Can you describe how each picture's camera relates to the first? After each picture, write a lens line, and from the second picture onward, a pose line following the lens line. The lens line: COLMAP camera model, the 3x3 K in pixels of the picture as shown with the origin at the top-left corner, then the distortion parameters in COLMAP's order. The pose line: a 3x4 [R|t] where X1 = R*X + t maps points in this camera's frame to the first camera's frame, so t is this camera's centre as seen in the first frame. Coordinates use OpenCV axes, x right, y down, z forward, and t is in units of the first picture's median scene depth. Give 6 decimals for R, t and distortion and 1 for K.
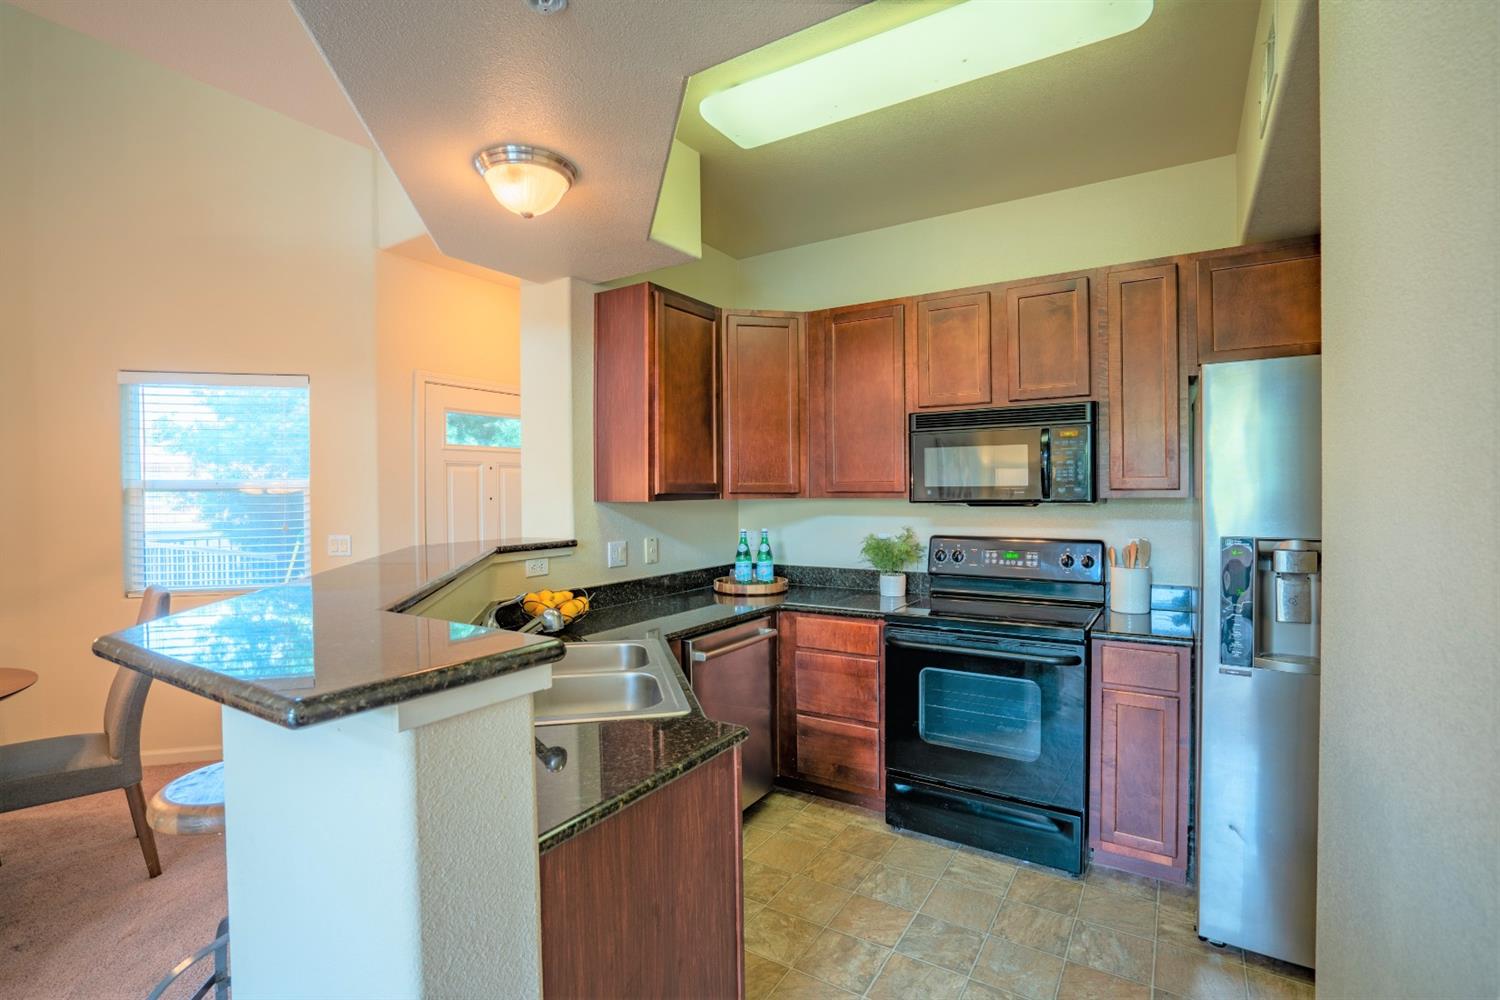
lens RADIAL K [[695.0, 0, 746.5], [0, 695.0, 496.8], [0, 0, 1]] dist [-0.056693, 0.021192]
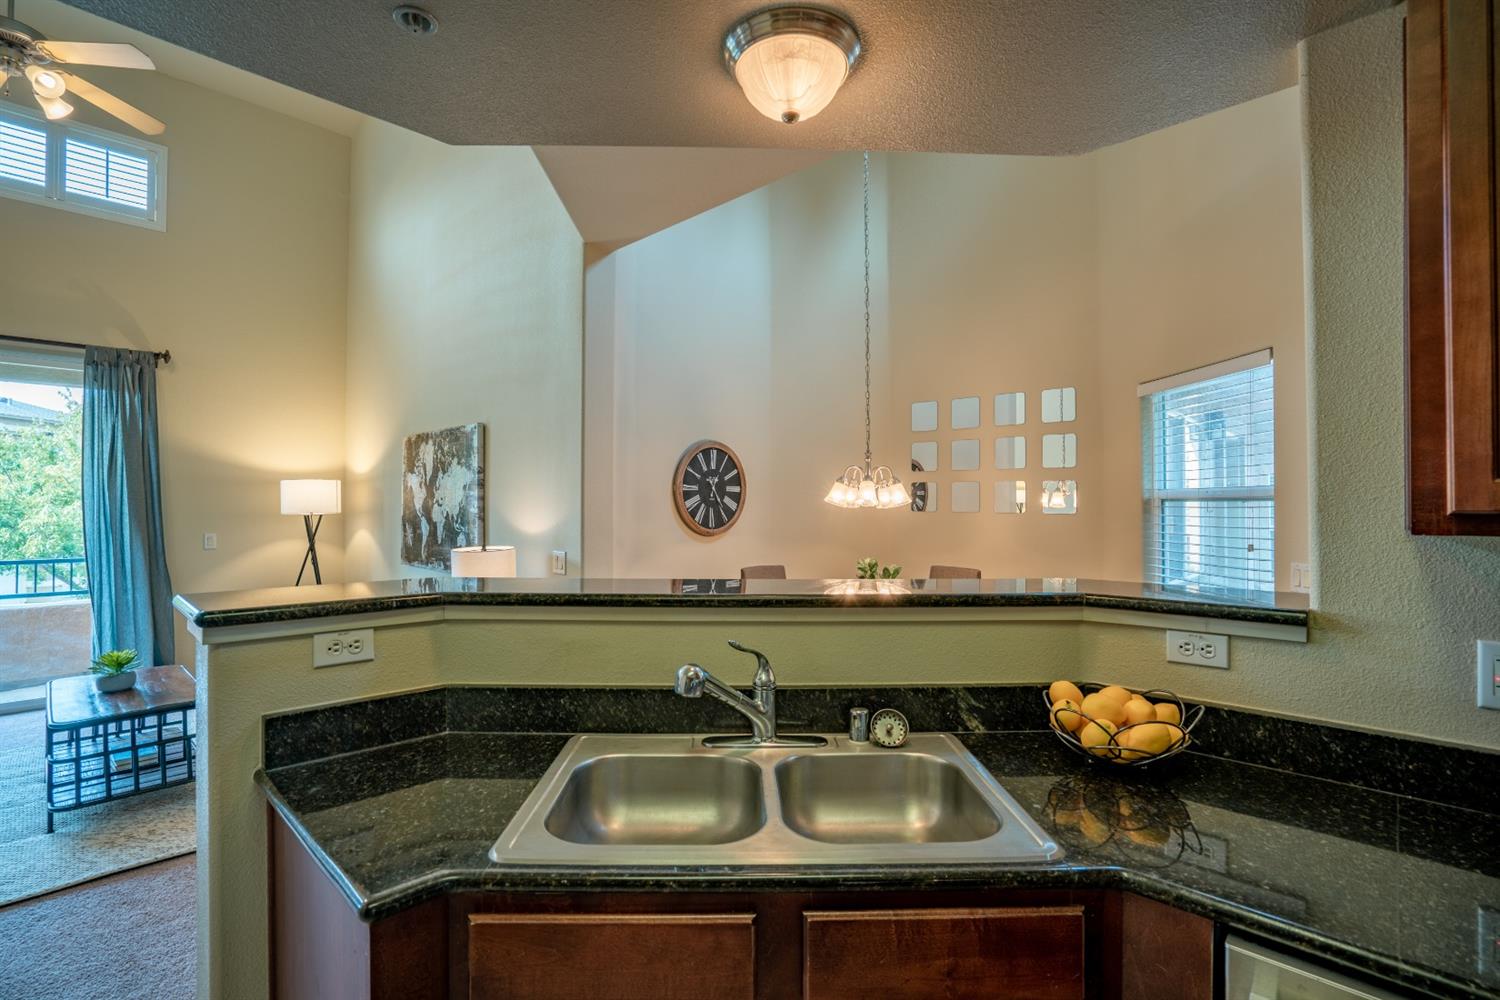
lens RADIAL K [[695.0, 0, 746.5], [0, 695.0, 496.8], [0, 0, 1]] dist [-0.056693, 0.021192]
pose [[-0.198940, -0.003200, -0.980006, 0.248934], [-0.008885, 0.999959, -0.001461, -0.008525], [0.979971, 0.008416, -0.198961, 0.704729]]
